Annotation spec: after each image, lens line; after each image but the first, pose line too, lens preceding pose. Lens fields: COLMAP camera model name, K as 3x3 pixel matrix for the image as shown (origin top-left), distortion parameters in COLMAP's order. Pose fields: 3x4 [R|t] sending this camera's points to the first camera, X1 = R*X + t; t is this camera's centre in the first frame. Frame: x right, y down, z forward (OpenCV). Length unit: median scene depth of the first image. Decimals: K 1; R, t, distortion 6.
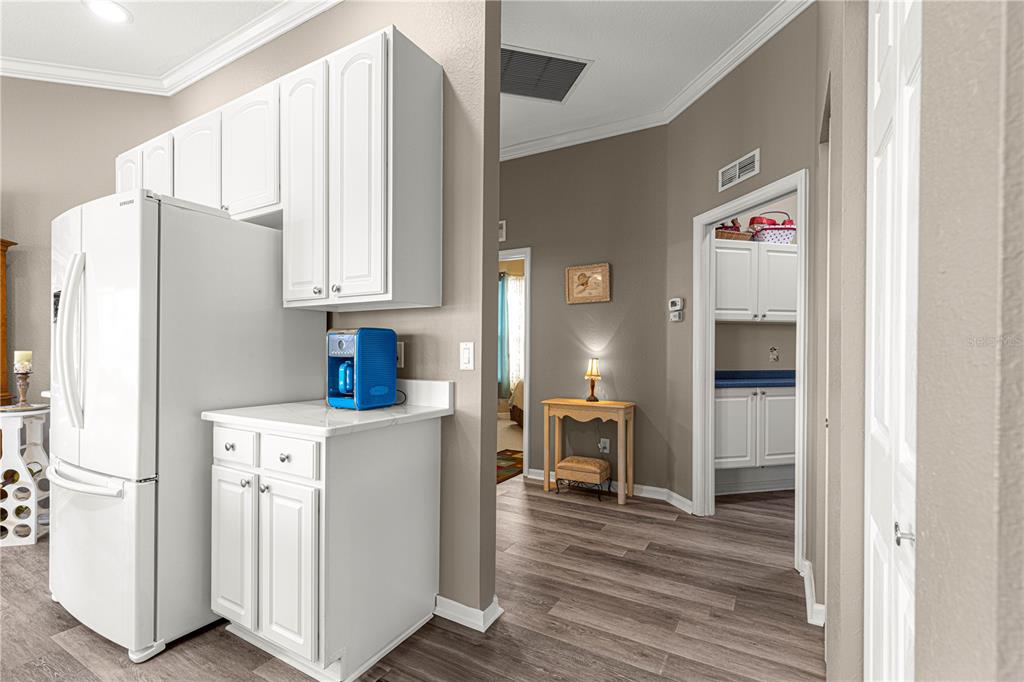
lens RADIAL K [[460.7, 0, 506.4], [0, 460.7, 349.7], [0, 0, 1]] dist [0.006577, -0.000887]
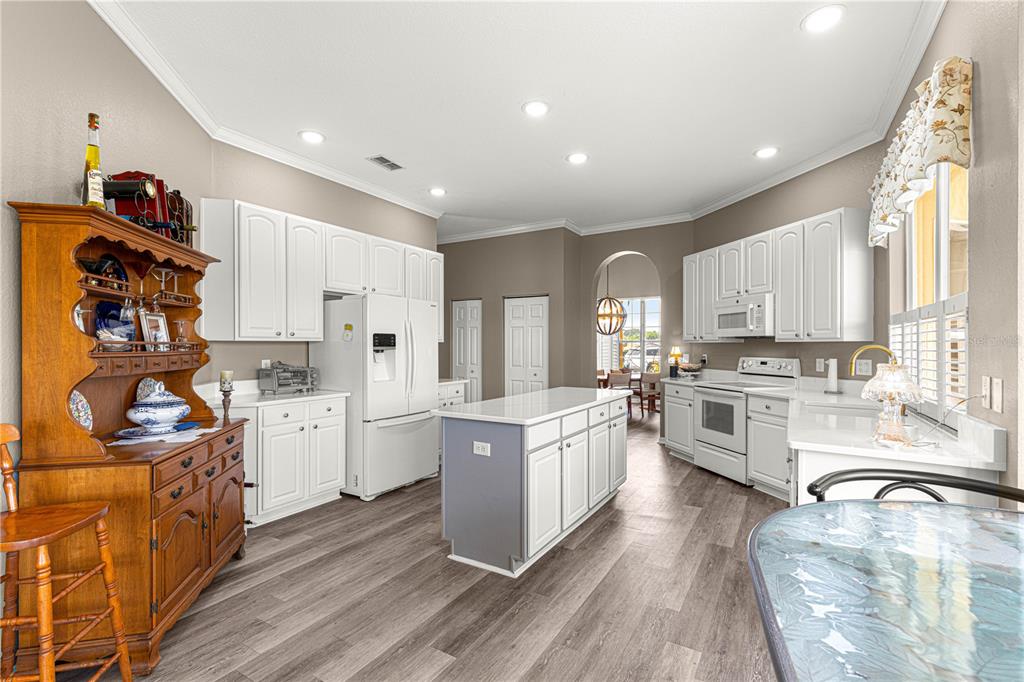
lens RADIAL K [[460.7, 0, 504.4], [0, 460.7, 342.5], [0, 0, 1]] dist [0.006577, -0.000887]
pose [[0.022973, 0.006067, 0.999718, -2.962937], [0.001748, 0.999980, -0.006109, -0.076876], [-0.999735, 0.001888, 0.022962, 0.454544]]
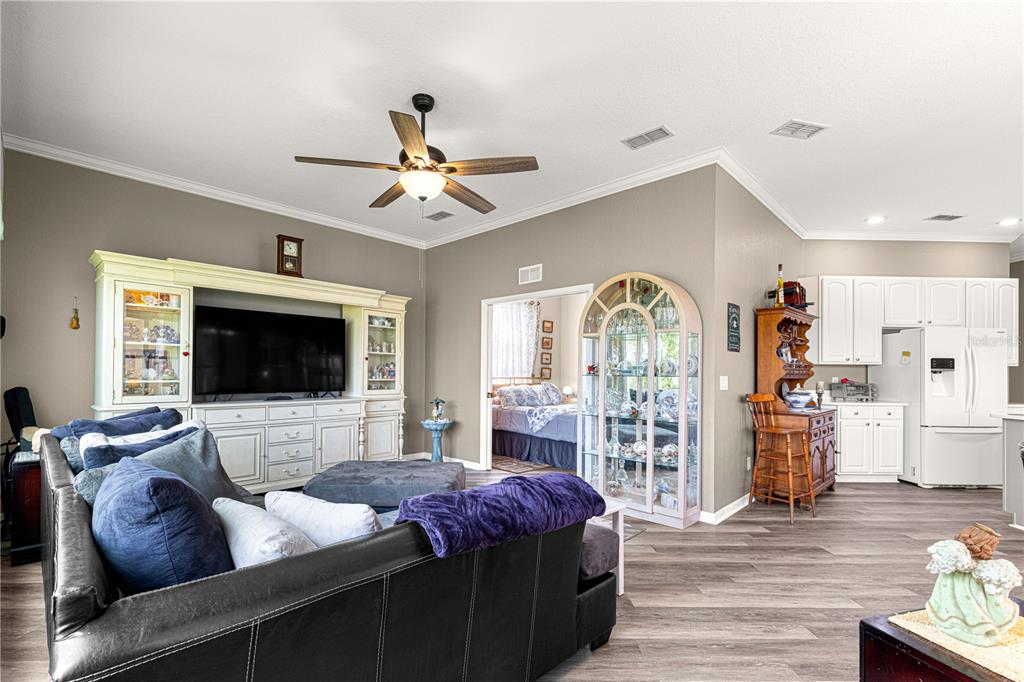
lens RADIAL K [[460.7, 0, 509.9], [0, 460.7, 371.1], [0, 0, 1]] dist [0.006577, -0.000887]
pose [[0.845008, 0.009514, 0.534669, -4.296458], [-0.008896, 0.999953, -0.003734, -0.027560], [-0.534680, -0.001601, 0.845053, 0.155672]]
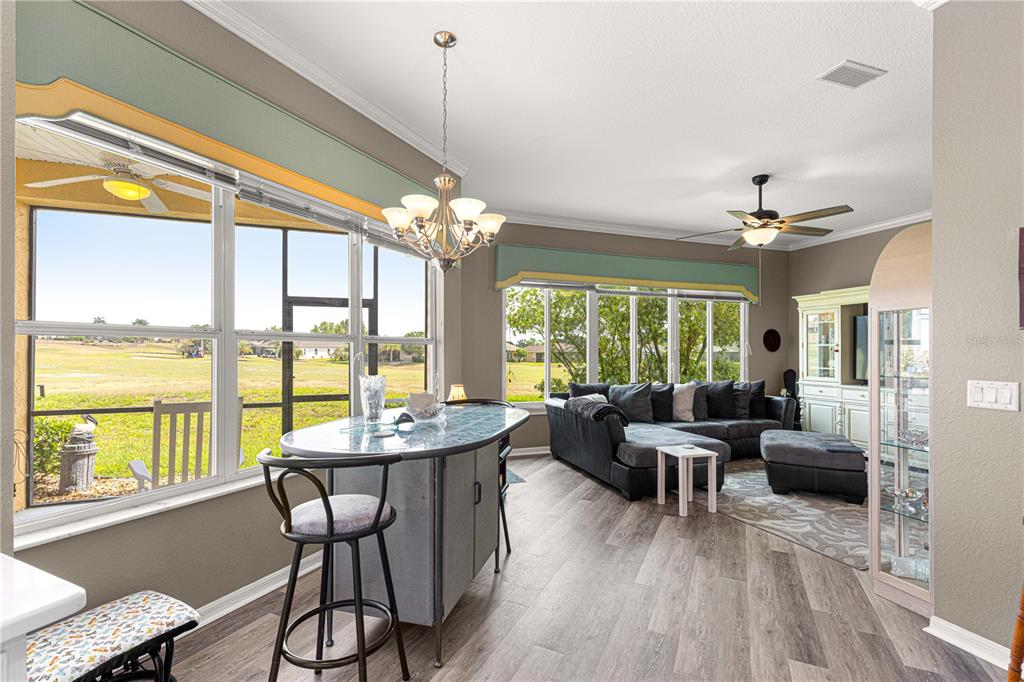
lens RADIAL K [[460.7, 0, 508.4], [0, 460.7, 349.9], [0, 0, 1]] dist [0.006577, -0.000887]
pose [[0.080952, -0.005165, -0.996705, -1.593065], [-0.004602, 0.999974, -0.005556, -0.075792], [0.996707, 0.005037, 0.080926, 0.210906]]
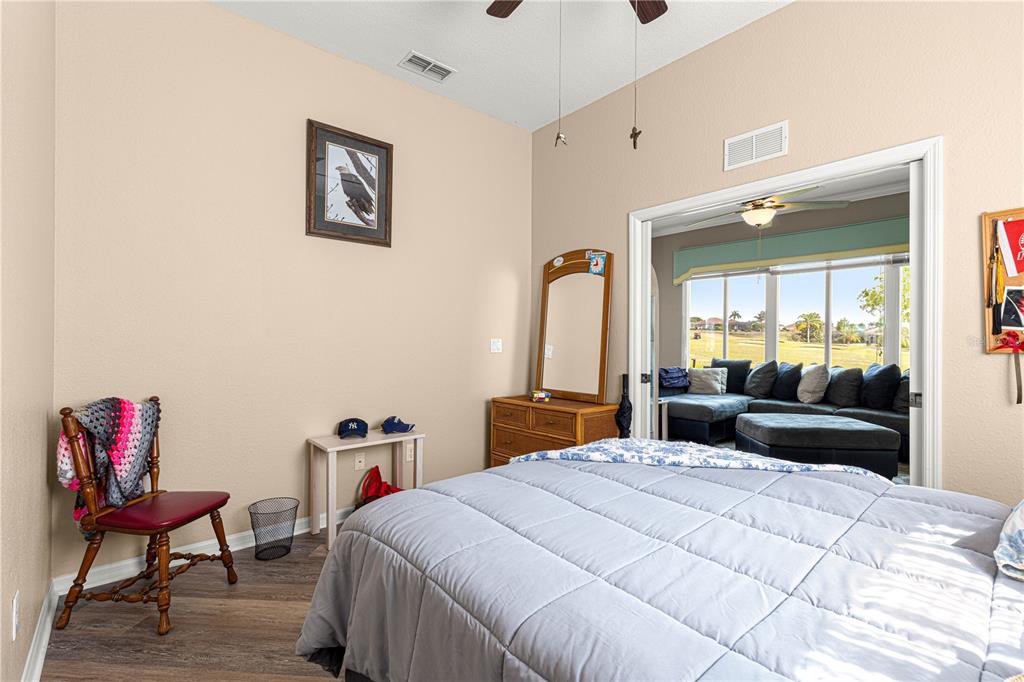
lens RADIAL K [[460.7, 0, 508.0], [0, 460.7, 340.1], [0, 0, 1]] dist [0.006577, -0.000887]
pose [[-0.902577, -0.003710, -0.430513, -1.577361], [-0.007088, 0.999955, 0.006244, -0.029009], [0.430471, 0.008687, -0.902563, 3.166243]]
